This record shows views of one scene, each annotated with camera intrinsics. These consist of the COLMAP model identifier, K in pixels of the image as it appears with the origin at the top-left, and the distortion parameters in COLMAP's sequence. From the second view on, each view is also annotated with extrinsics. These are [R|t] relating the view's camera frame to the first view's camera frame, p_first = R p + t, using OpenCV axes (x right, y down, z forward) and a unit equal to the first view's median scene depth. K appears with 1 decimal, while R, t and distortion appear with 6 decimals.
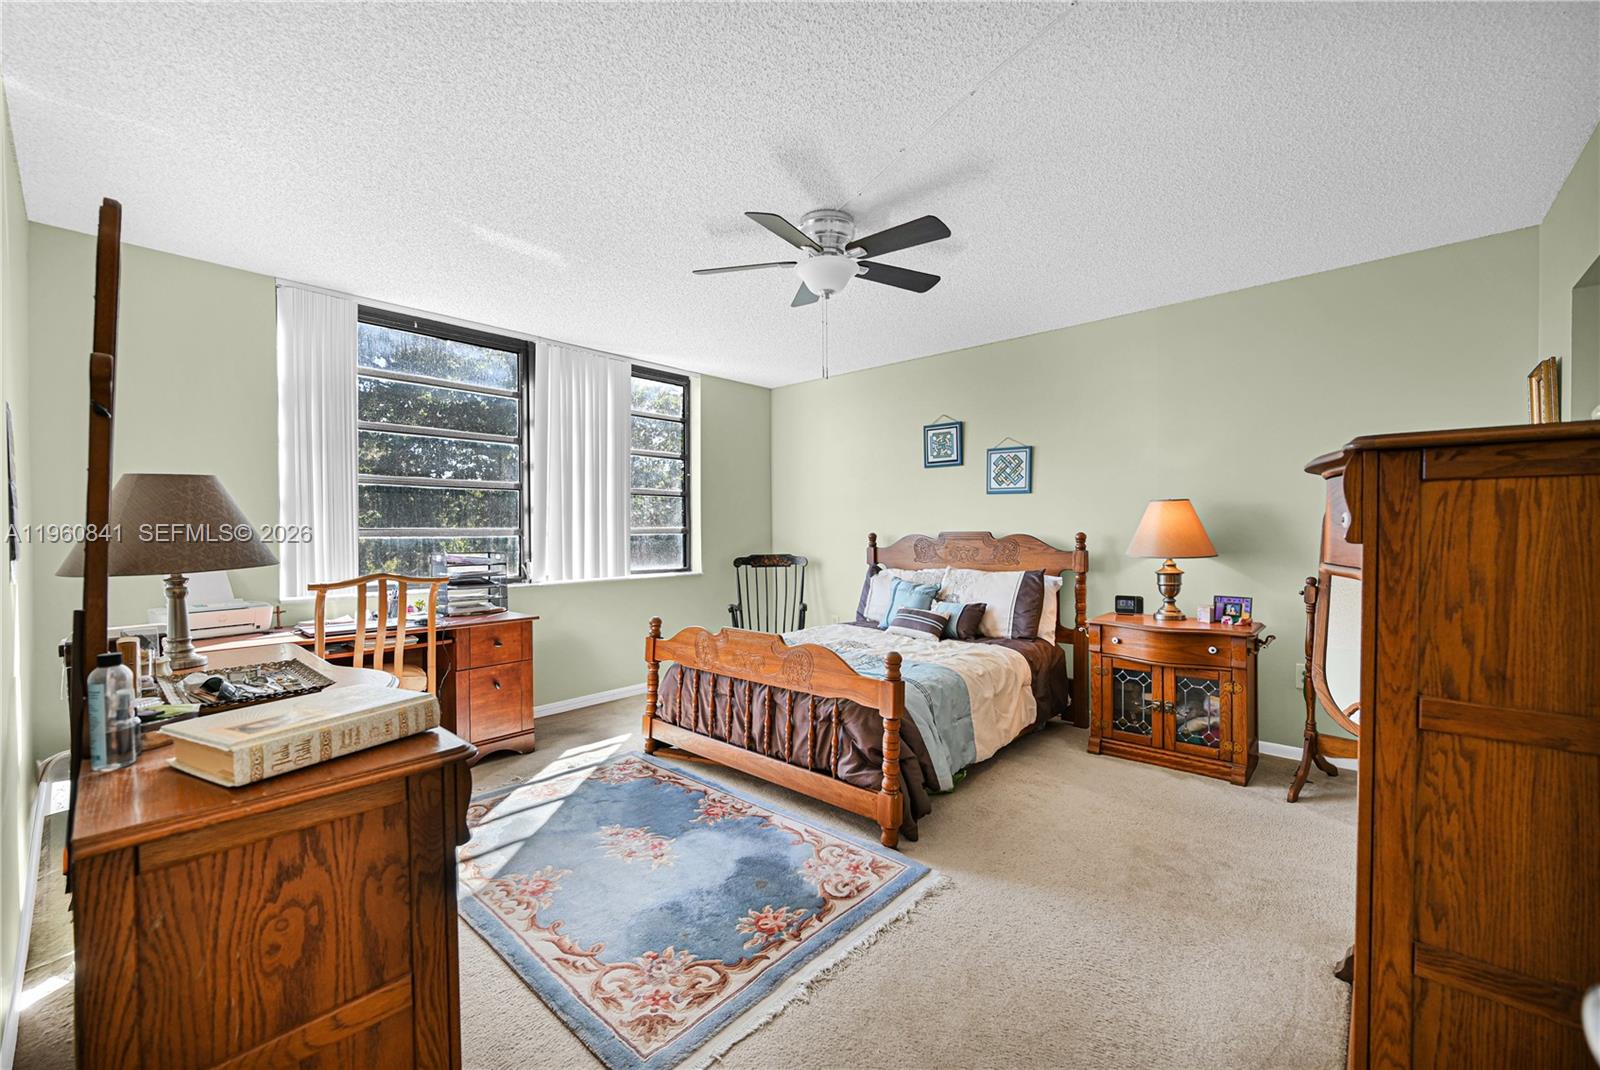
lens RADIAL K [[650.2, 0, 799.3], [0, 650.2, 535.1], [0, 0, 1]] dist [-0.006356, 0.001404]
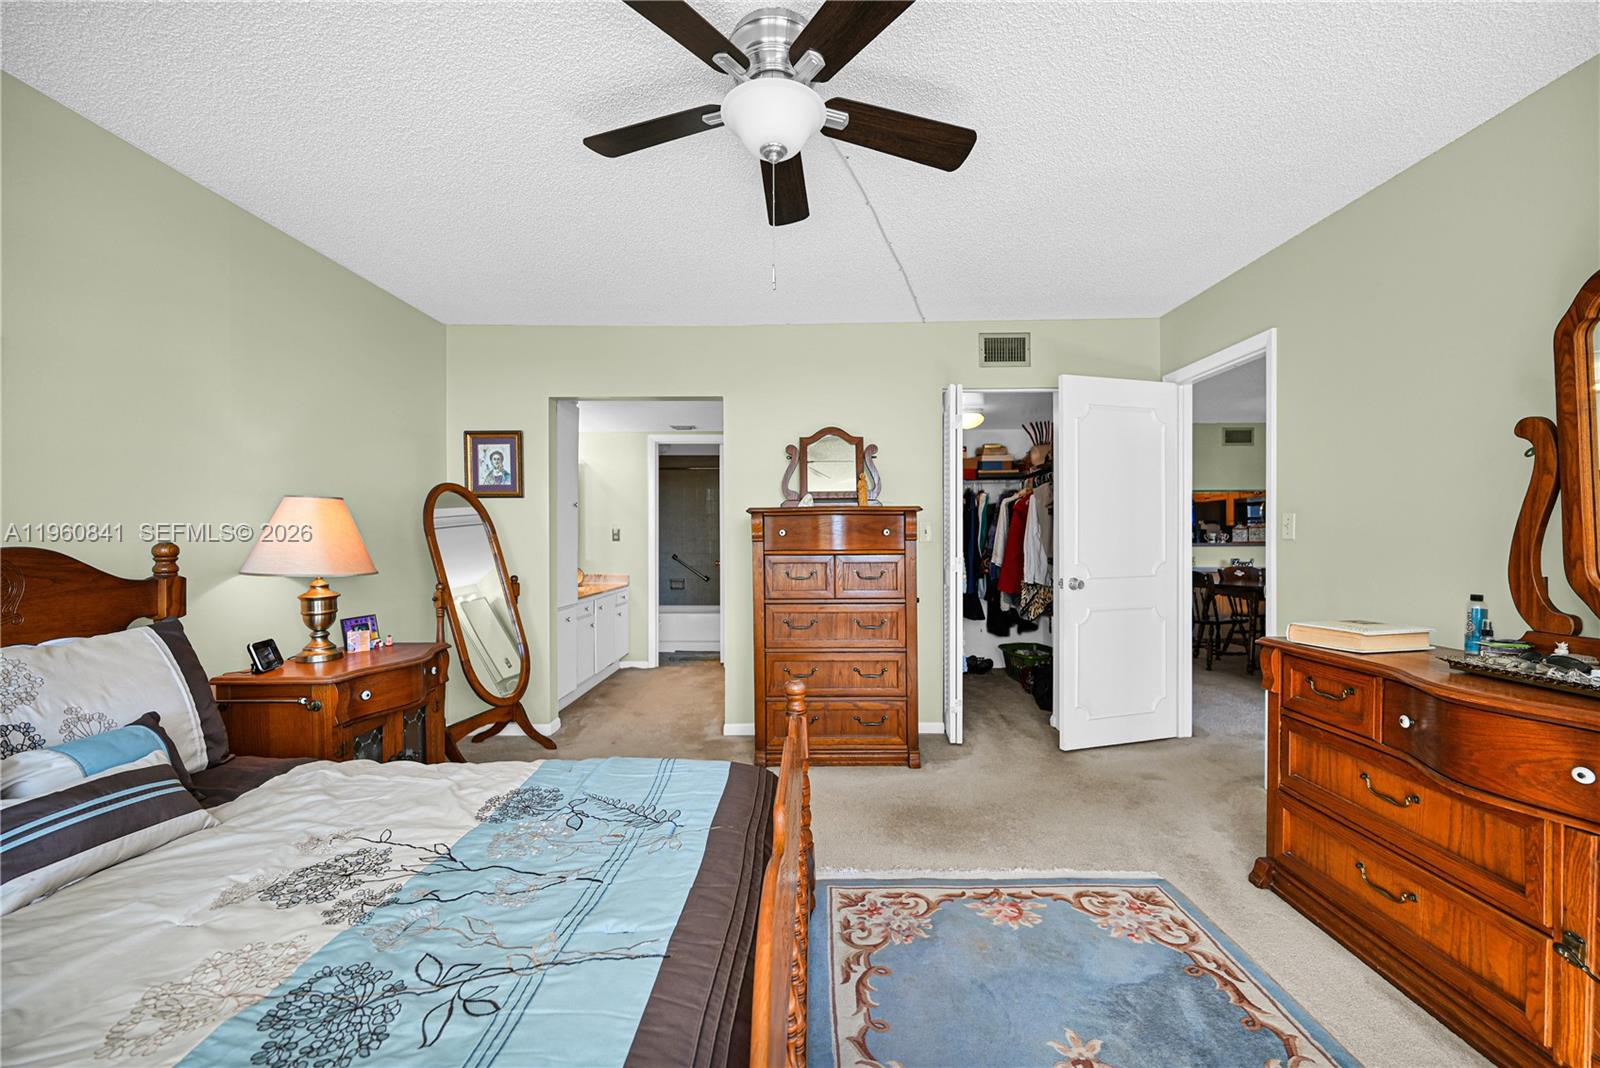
lens RADIAL K [[650.2, 0, 805.2], [0, 650.2, 540.4], [0, 0, 1]] dist [-0.006356, 0.001404]
pose [[-0.670610, 0.008380, 0.741763, -0.345155], [0.013840, 0.999903, 0.001217, 0.001528], [-0.741681, 0.011083, -0.670661, 1.106508]]
